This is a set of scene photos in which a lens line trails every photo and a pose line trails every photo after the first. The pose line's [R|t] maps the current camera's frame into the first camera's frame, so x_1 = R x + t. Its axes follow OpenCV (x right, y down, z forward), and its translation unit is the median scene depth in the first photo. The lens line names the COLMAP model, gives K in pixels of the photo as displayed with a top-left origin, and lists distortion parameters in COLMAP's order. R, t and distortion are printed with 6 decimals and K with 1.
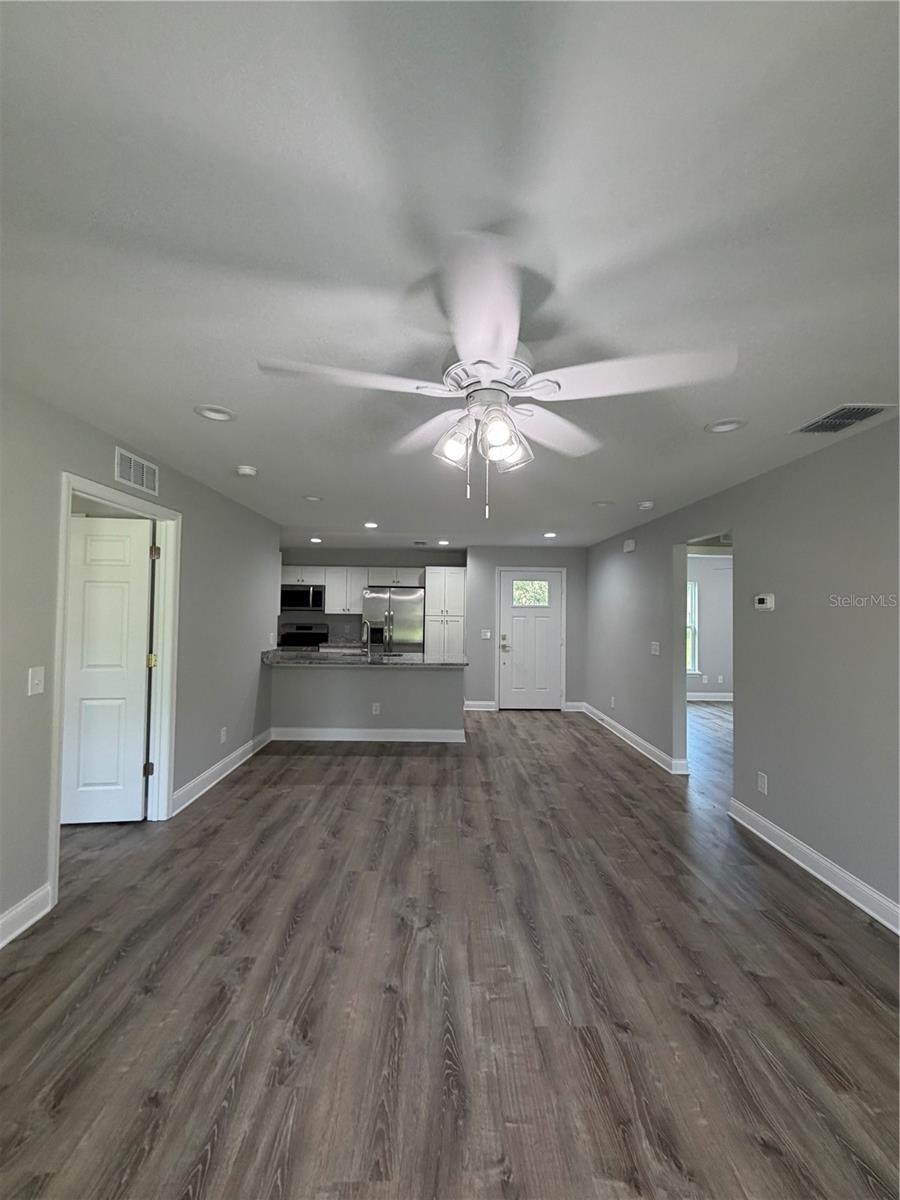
lens RADIAL K [[477.0, 0, 451.5], [0, 477.0, 598.8], [0, 0, 1]] dist [0.004249, 0.000437]
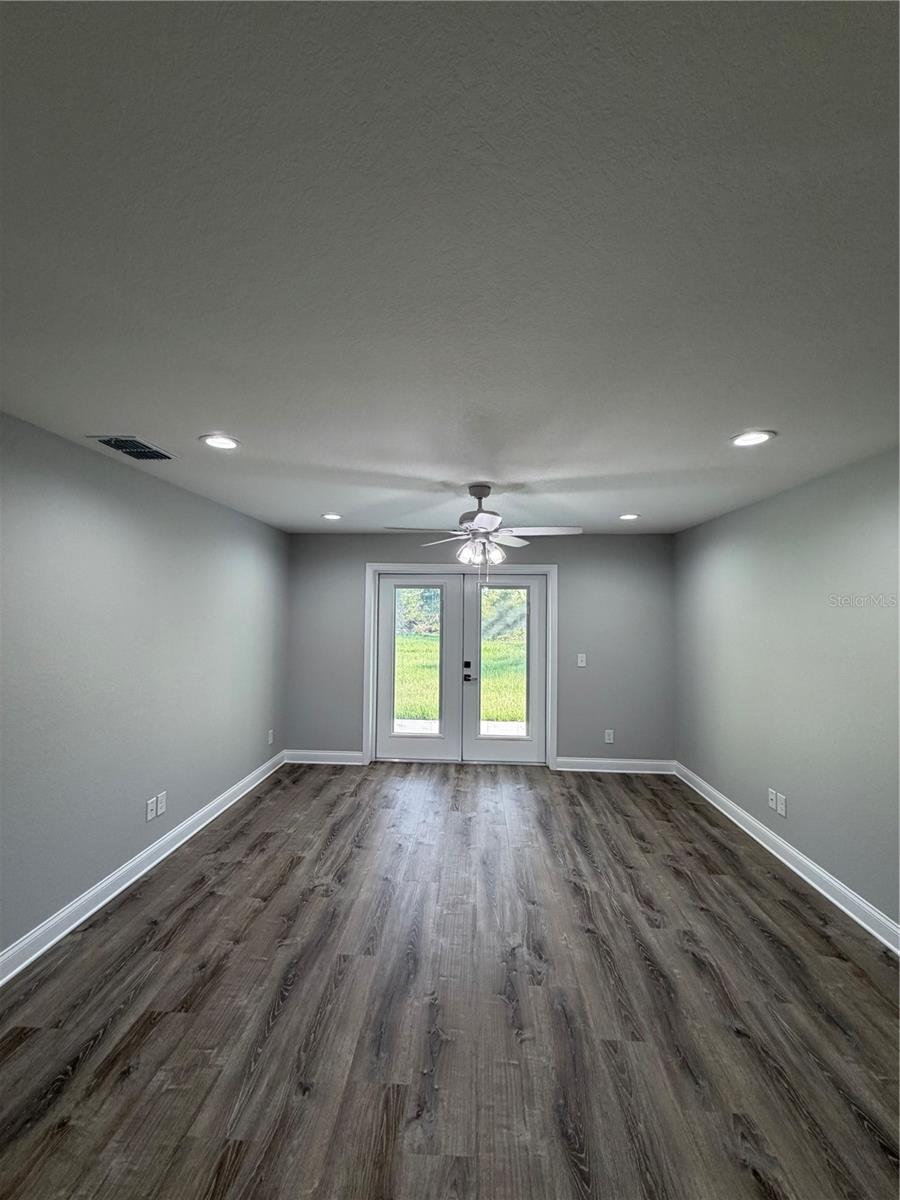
lens RADIAL K [[477.0, 0, 449.9], [0, 477.0, 602.6], [0, 0, 1]] dist [0.004249, 0.000437]
pose [[-0.996559, -0.025639, 0.078824, 0.024483], [-0.029021, 0.998694, -0.042054, -0.008702], [-0.077643, -0.044197, -0.996001, 2.149081]]
